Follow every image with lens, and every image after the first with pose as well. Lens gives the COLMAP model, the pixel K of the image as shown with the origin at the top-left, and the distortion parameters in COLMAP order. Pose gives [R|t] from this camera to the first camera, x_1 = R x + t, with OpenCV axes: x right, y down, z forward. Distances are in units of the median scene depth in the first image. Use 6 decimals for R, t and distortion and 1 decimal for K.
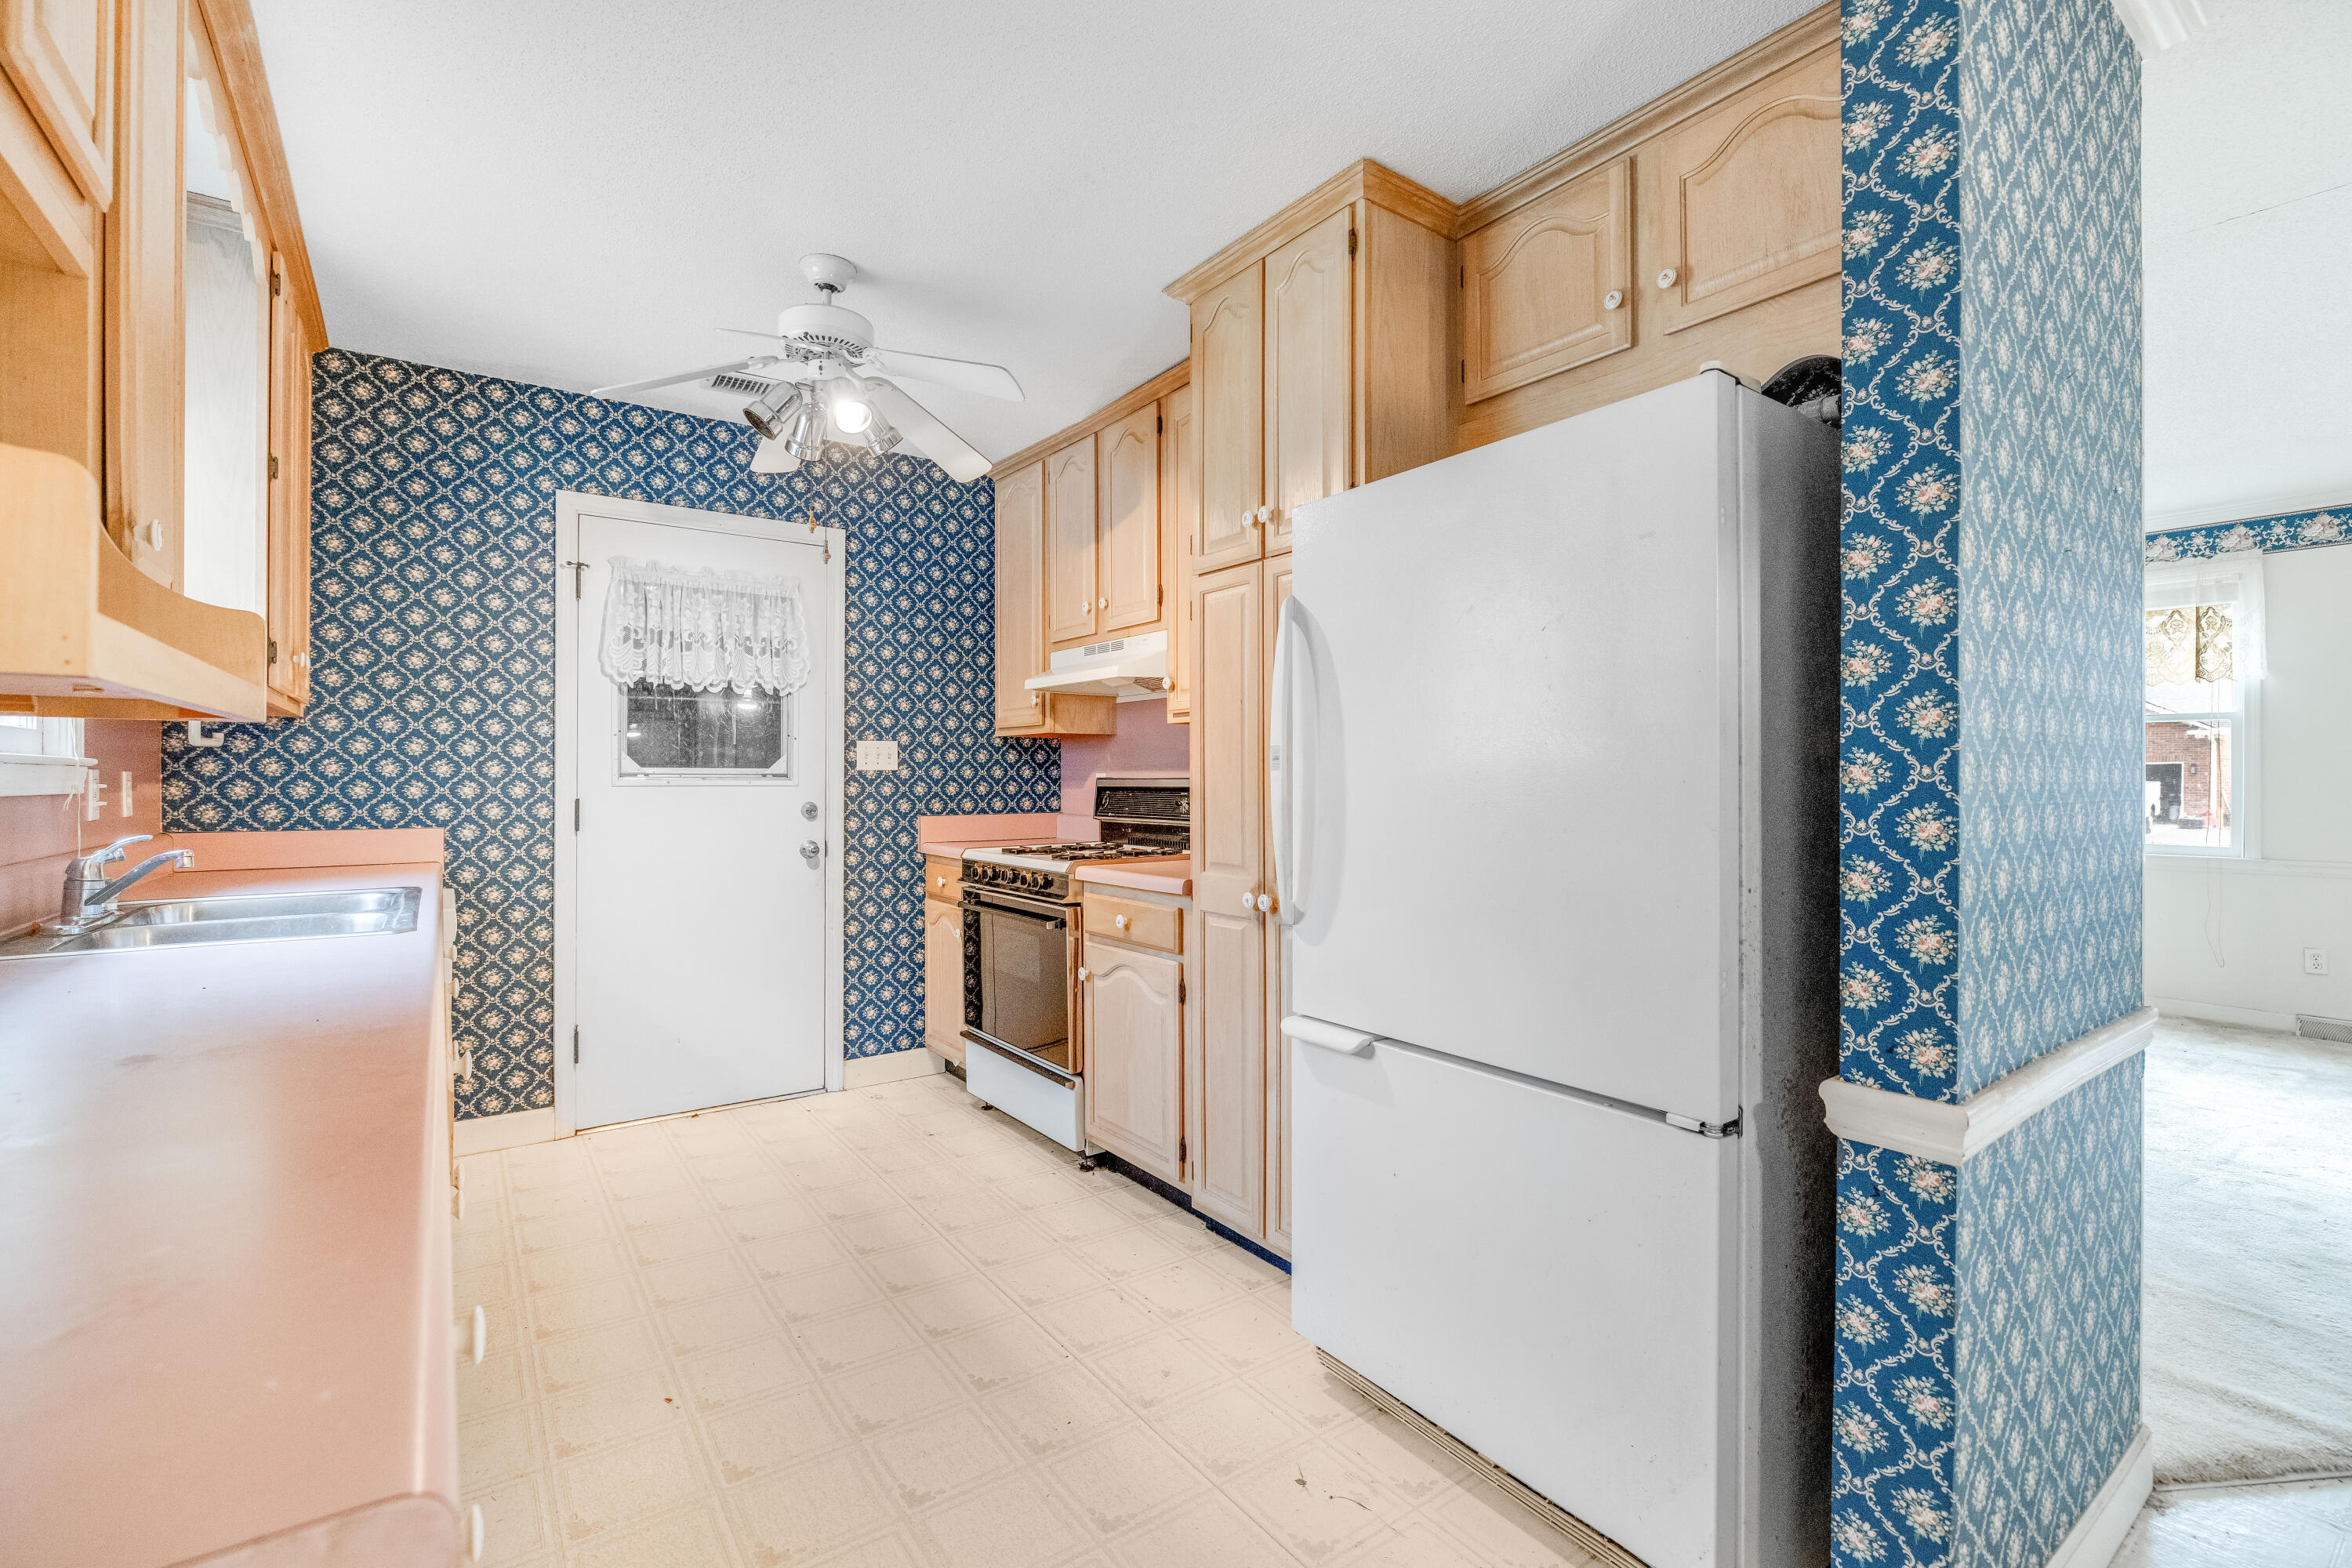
lens RADIAL K [[1032.5, 0, 1141.5], [0, 1032.5, 778.1], [0, 0, 1]] dist [-0.003196, -0.000363]
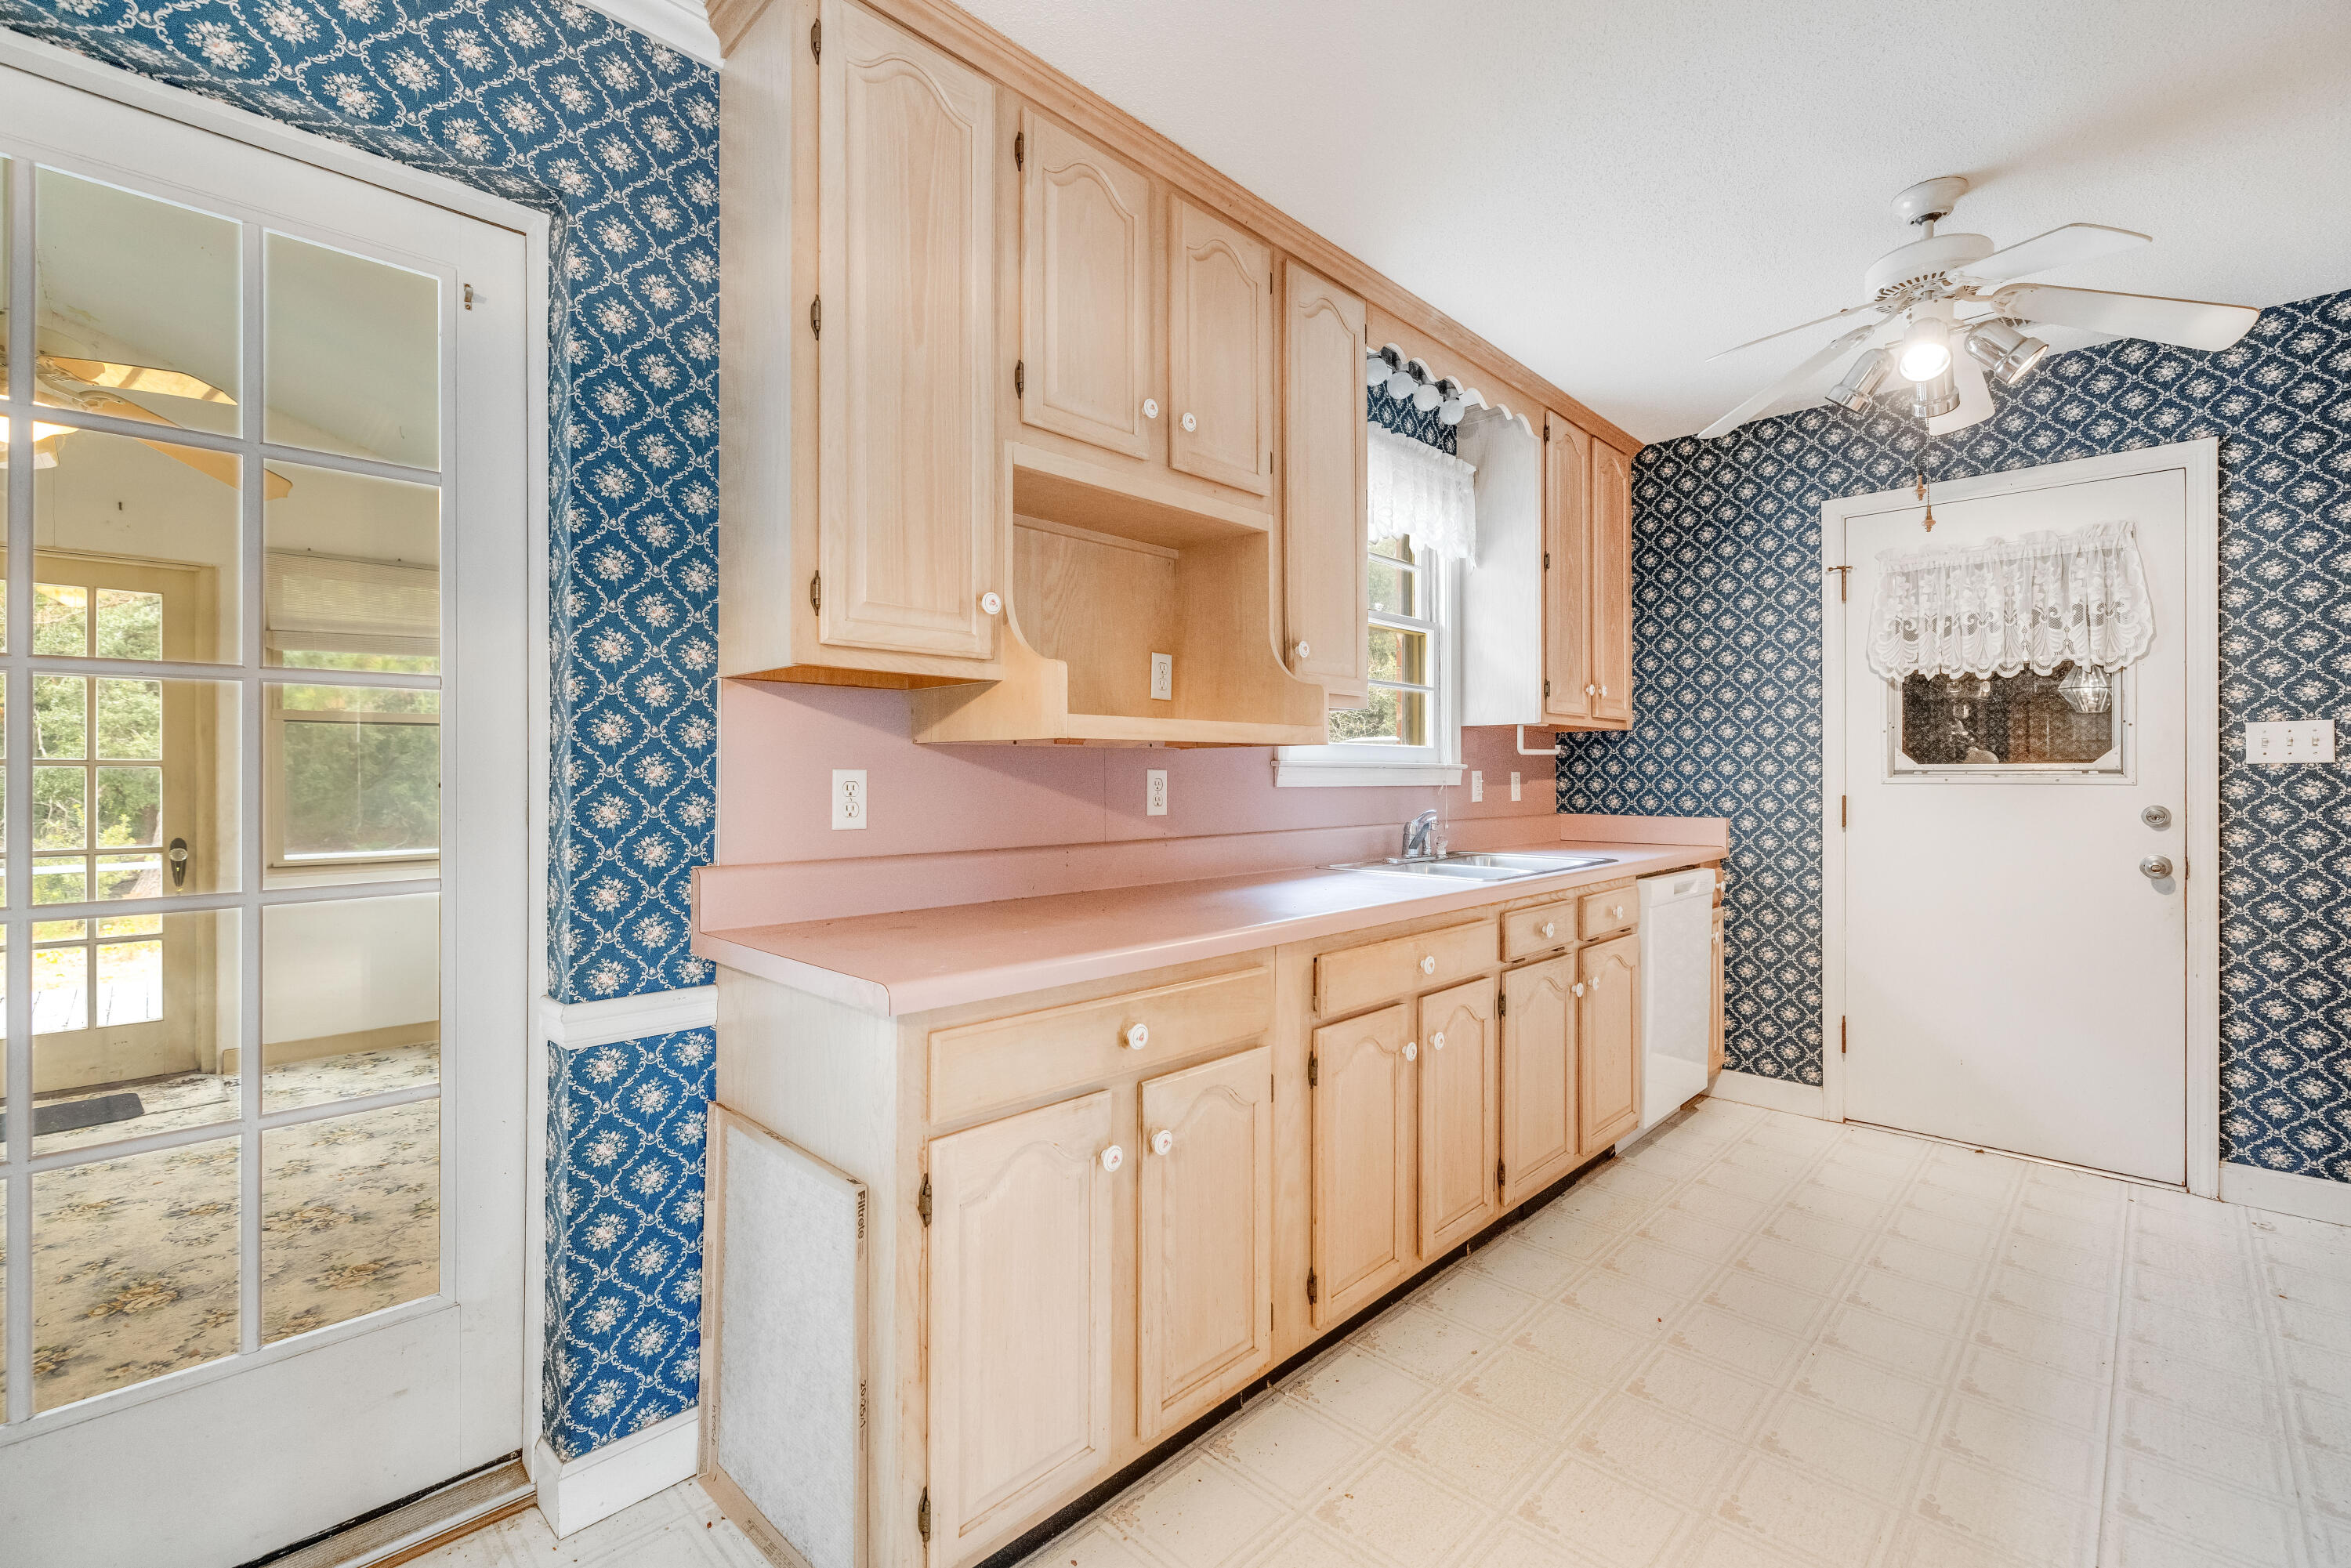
lens RADIAL K [[1006.1, 0, 1163.5], [0, 1006.1, 771.1], [0, 0, 1]] dist [-0.001589, -0.000034]
pose [[0.181575, -0.006771, -0.983354, 0.307622], [0.001554, 0.999977, -0.006598, 0.001188], [0.983376, -0.000330, 0.181581, 0.147086]]
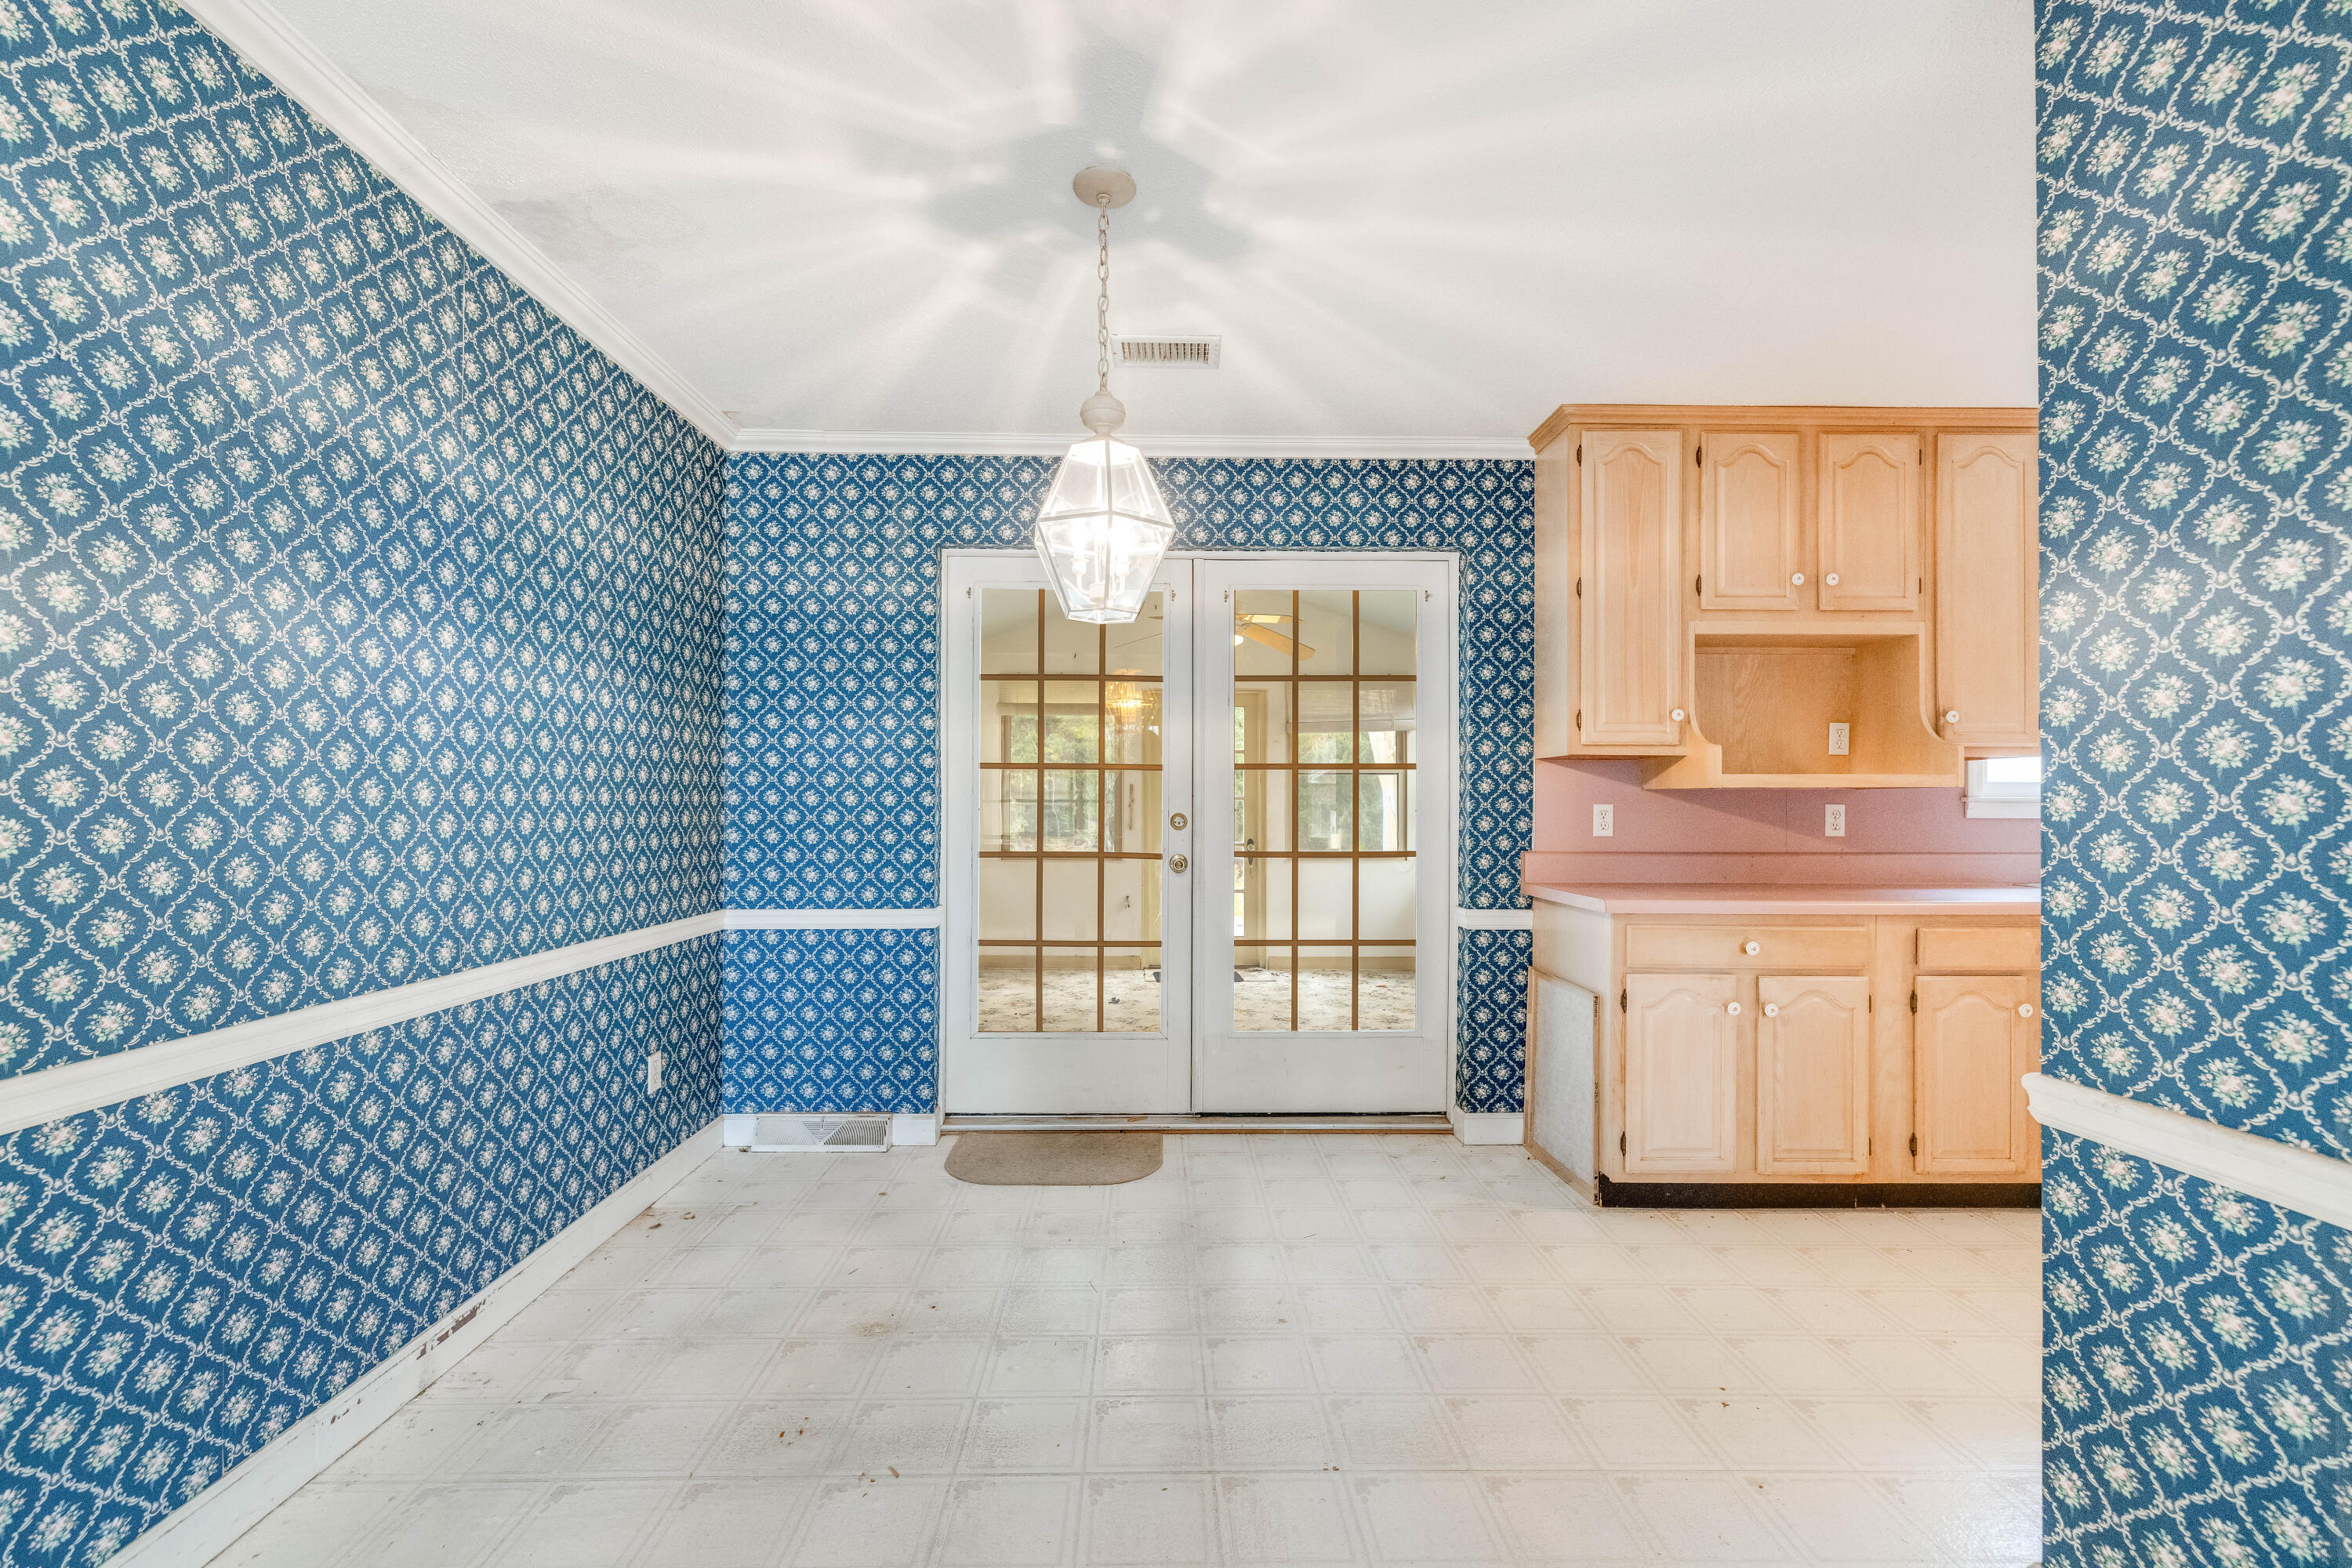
lens RADIAL K [[985.5, 0, 1160.3], [0, 985.5, 800.6], [0, 0, 1]] dist [-0.002082, -0.000327]
pose [[-0.566785, -0.007290, -0.823833, 0.826548], [-0.004887, 0.999973, -0.005487, 0.000480], [0.823851, 0.000916, -0.566805, 0.277758]]
